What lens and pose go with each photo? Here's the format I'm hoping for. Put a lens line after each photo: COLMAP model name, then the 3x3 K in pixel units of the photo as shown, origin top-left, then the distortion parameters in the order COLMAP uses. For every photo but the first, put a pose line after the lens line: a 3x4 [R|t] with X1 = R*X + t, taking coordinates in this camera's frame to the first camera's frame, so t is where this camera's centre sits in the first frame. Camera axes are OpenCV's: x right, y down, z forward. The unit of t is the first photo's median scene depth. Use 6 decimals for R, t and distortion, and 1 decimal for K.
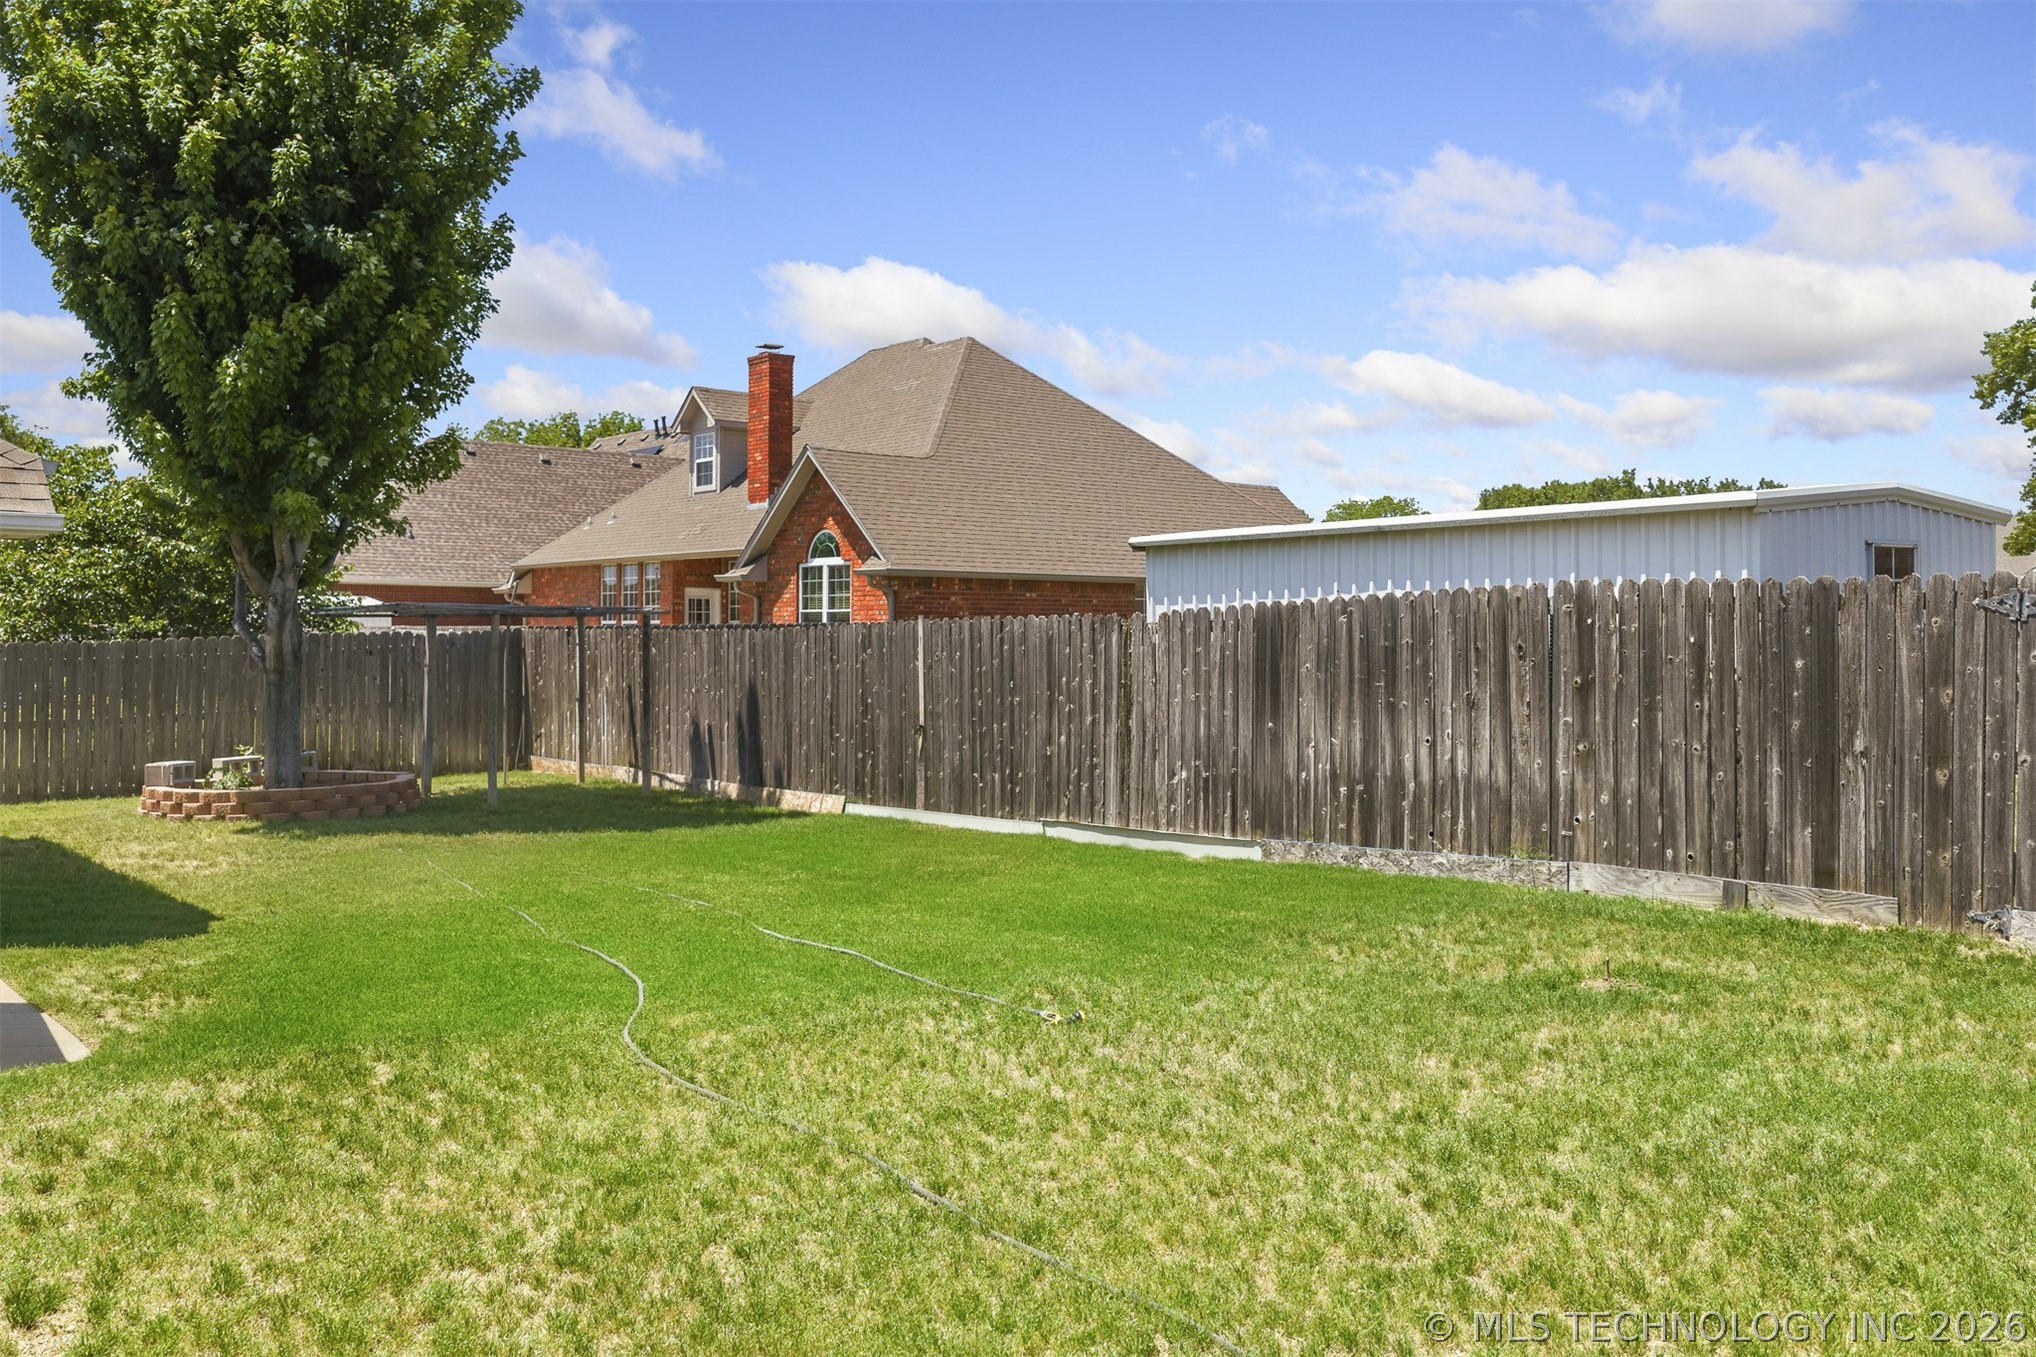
lens RADIAL K [[1680.8, 0, 1056.1], [0, 1680.8, 648.9], [0, 0, 1]] dist [0.001827, -0.009901]
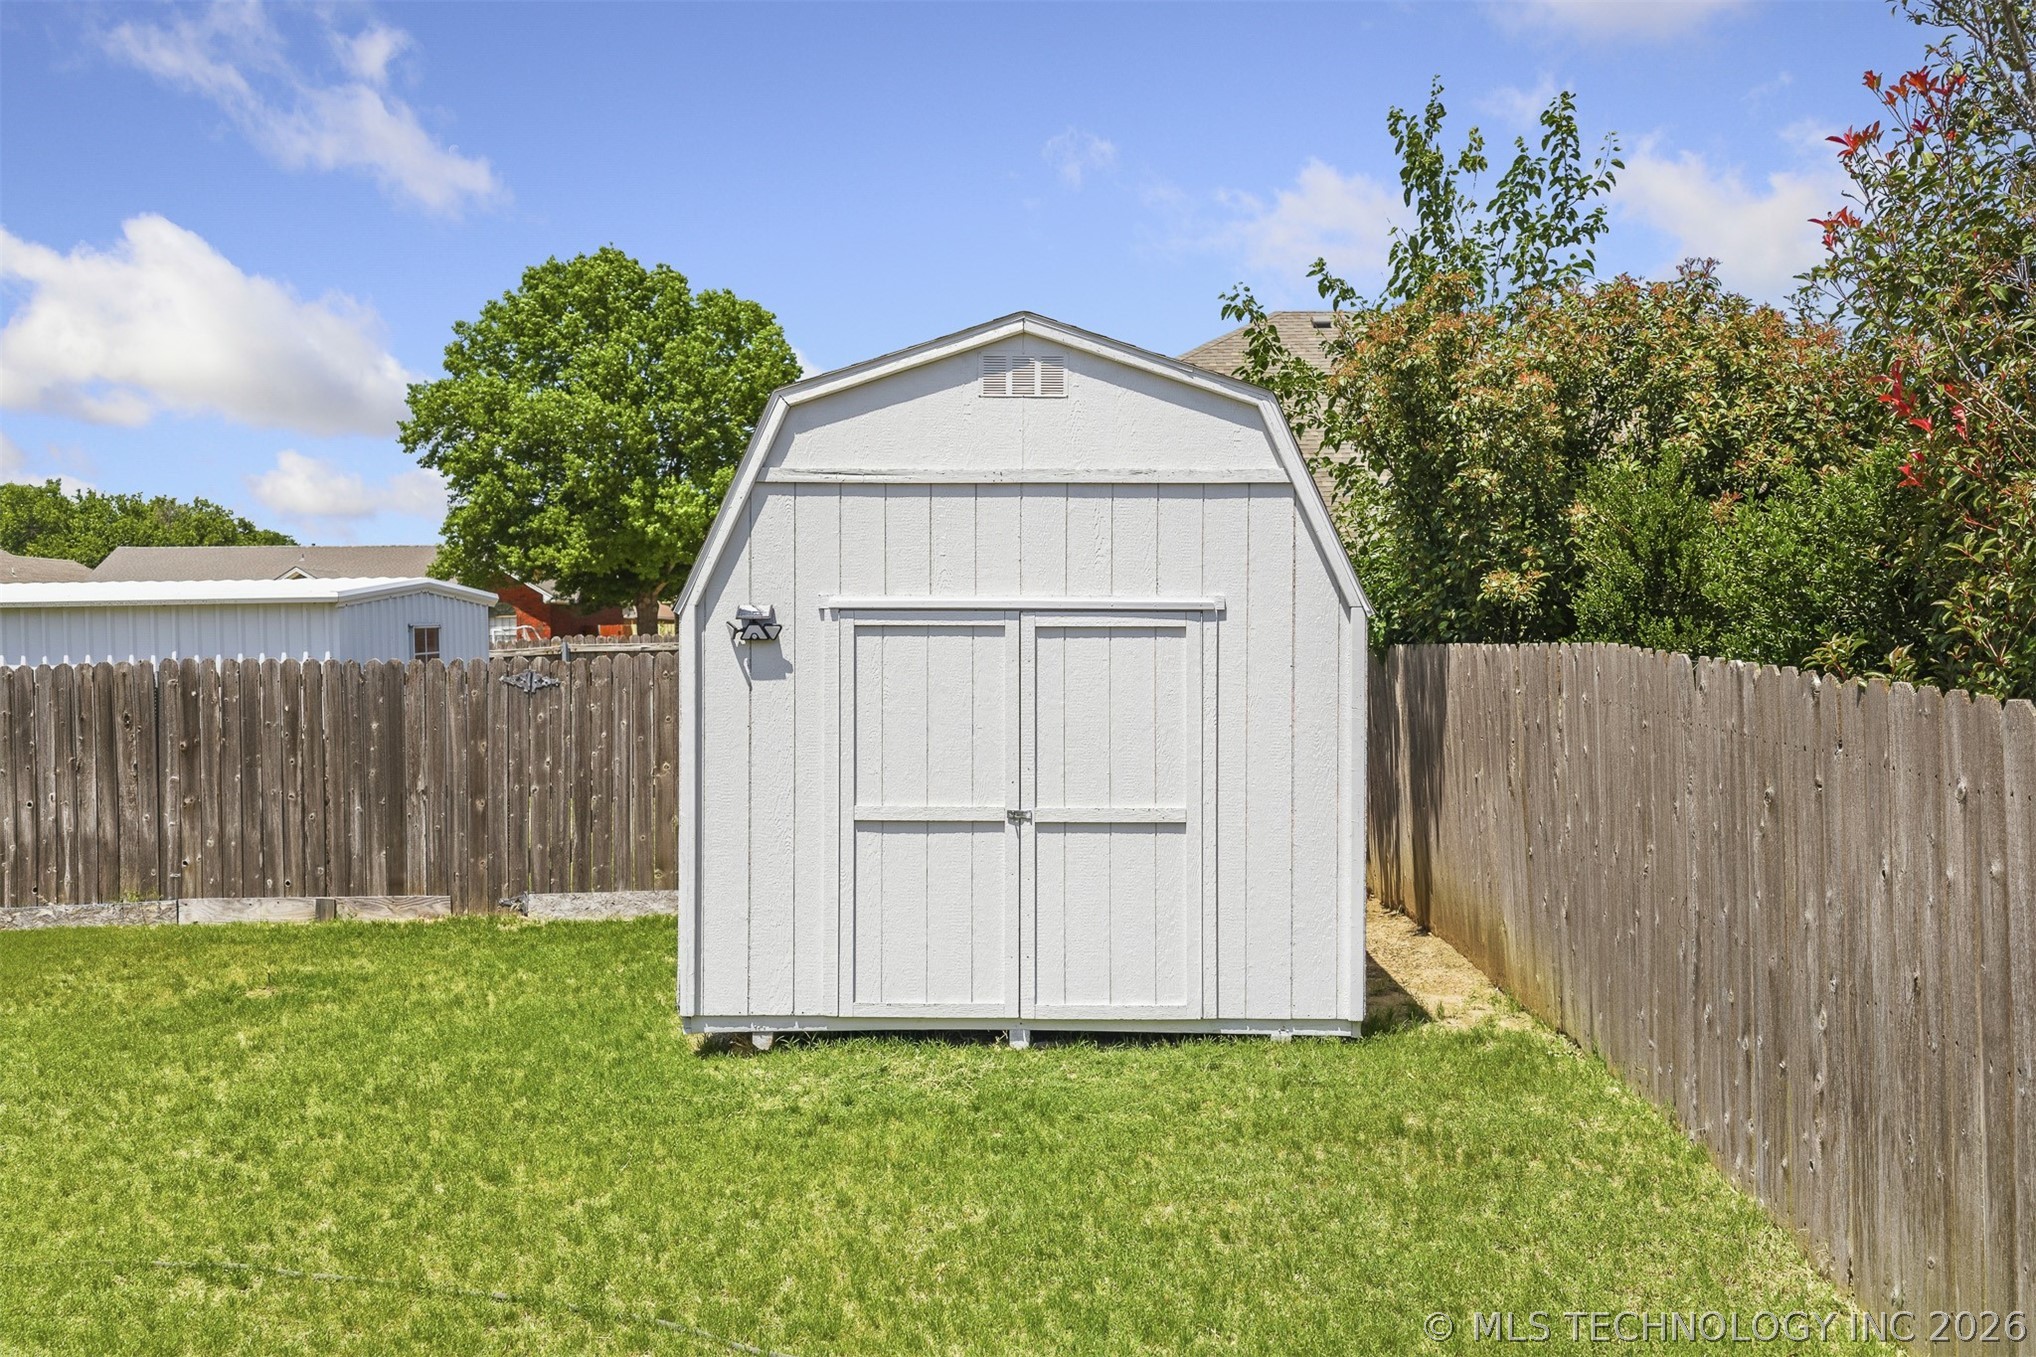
lens RADIAL K [[1680.8, 0, 1056.1], [0, 1680.8, 648.9], [0, 0, 1]] dist [0.001827, -0.009901]
pose [[0.627530, -0.011454, 0.778508, -0.232771], [0.009717, 0.999929, 0.006879, -0.052816], [-0.778531, 0.003248, 0.627597, -0.222868]]
